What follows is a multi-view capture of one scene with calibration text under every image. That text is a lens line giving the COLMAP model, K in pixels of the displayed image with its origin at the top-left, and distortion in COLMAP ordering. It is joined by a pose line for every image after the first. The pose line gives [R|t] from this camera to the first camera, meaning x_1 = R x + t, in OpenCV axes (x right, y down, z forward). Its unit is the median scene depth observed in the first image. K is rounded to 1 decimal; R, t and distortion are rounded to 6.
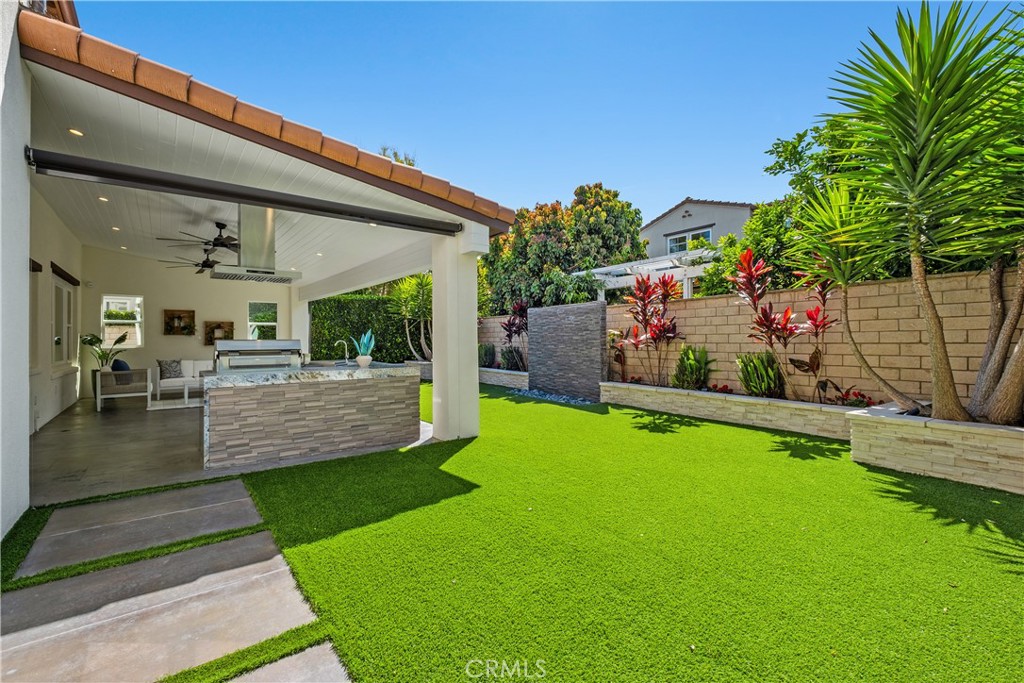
lens RADIAL K [[439.7, 0, 505.8], [0, 439.7, 337.5], [0, 0, 1]] dist [0.001713, -0.005230]
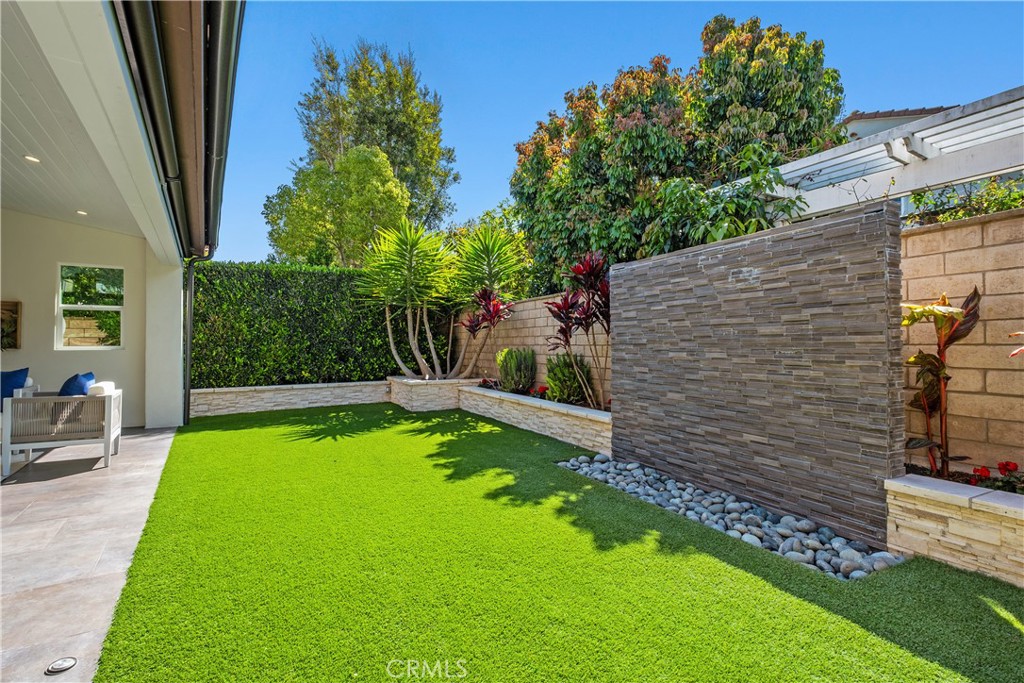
lens RADIAL K [[477.2, 0, 506.1], [0, 477.2, 338.2], [0, 0, 1]] dist [0.000407, -0.000489]
pose [[0.995020, 0.002865, -0.099630, -0.004019], [-0.004000, 0.999929, -0.011191, 0.009935], [0.099591, 0.011534, 0.994962, 0.494630]]
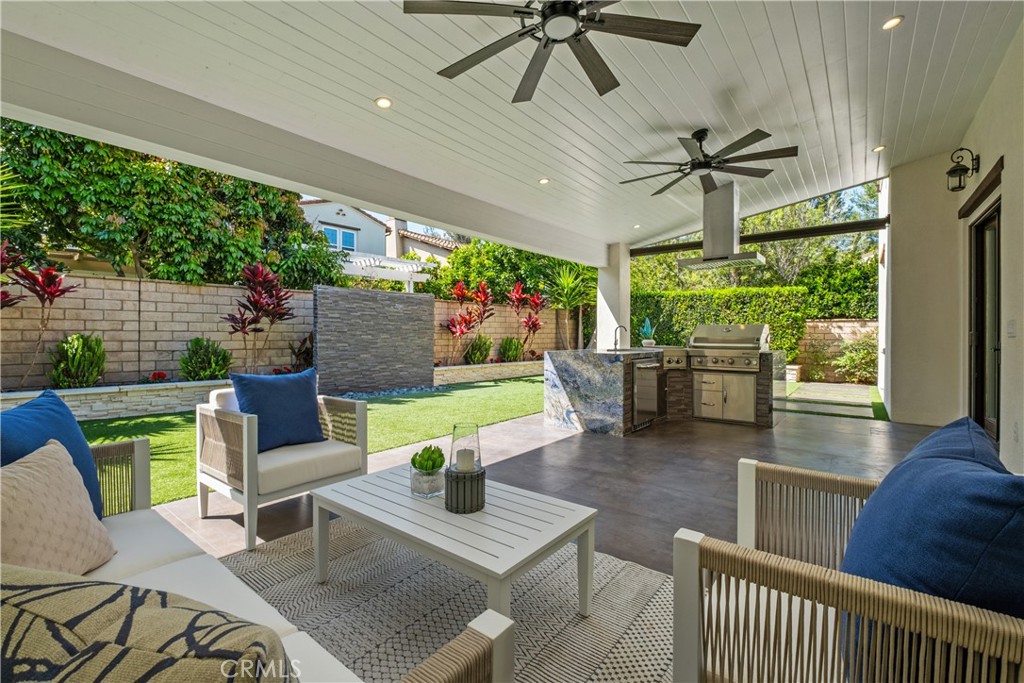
lens RADIAL K [[439.7, 0, 512.1], [0, 439.7, 336.5], [0, 0, 1]] dist [0.001713, -0.005230]
pose [[-0.239552, 0.003166, 0.970878, -0.680173], [-0.005140, 0.999977, -0.004529, 0.019616], [-0.970870, -0.006076, -0.239531, 0.806659]]
